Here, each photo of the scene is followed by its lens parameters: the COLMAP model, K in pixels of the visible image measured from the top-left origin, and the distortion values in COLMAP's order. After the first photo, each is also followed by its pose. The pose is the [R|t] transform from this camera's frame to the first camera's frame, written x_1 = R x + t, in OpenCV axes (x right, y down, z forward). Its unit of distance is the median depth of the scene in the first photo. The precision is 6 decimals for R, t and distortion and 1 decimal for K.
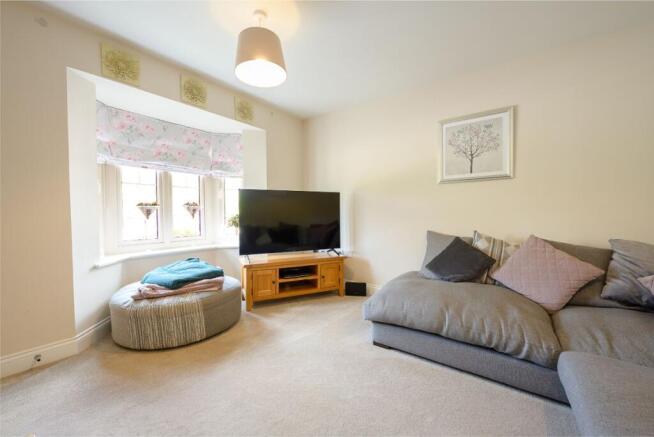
lens RADIAL K [[259.6, 0, 327.0], [0, 259.6, 218.5], [0, 0, 1]] dist [-0.003997, -0.000171]
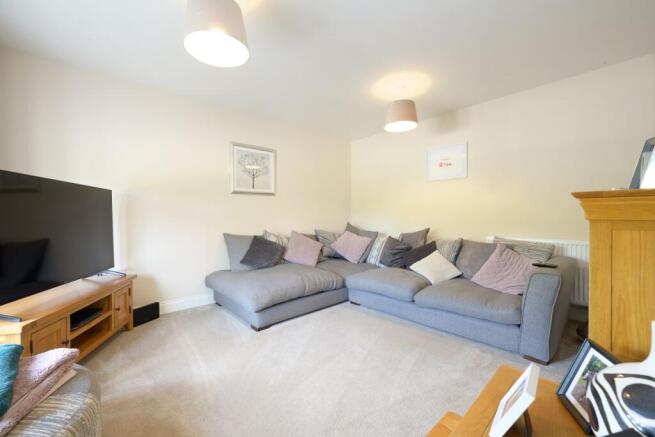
lens RADIAL K [[260.3, 0, 326.6], [0, 260.3, 215.1], [0, 0, 1]] dist [-0.020210, -0.000127]
pose [[0.192725, 0.011535, 0.981185, -0.715807], [0.031405, 0.999346, -0.017917, 0.000903], [-0.980750, 0.034267, 0.192237, 0.373694]]
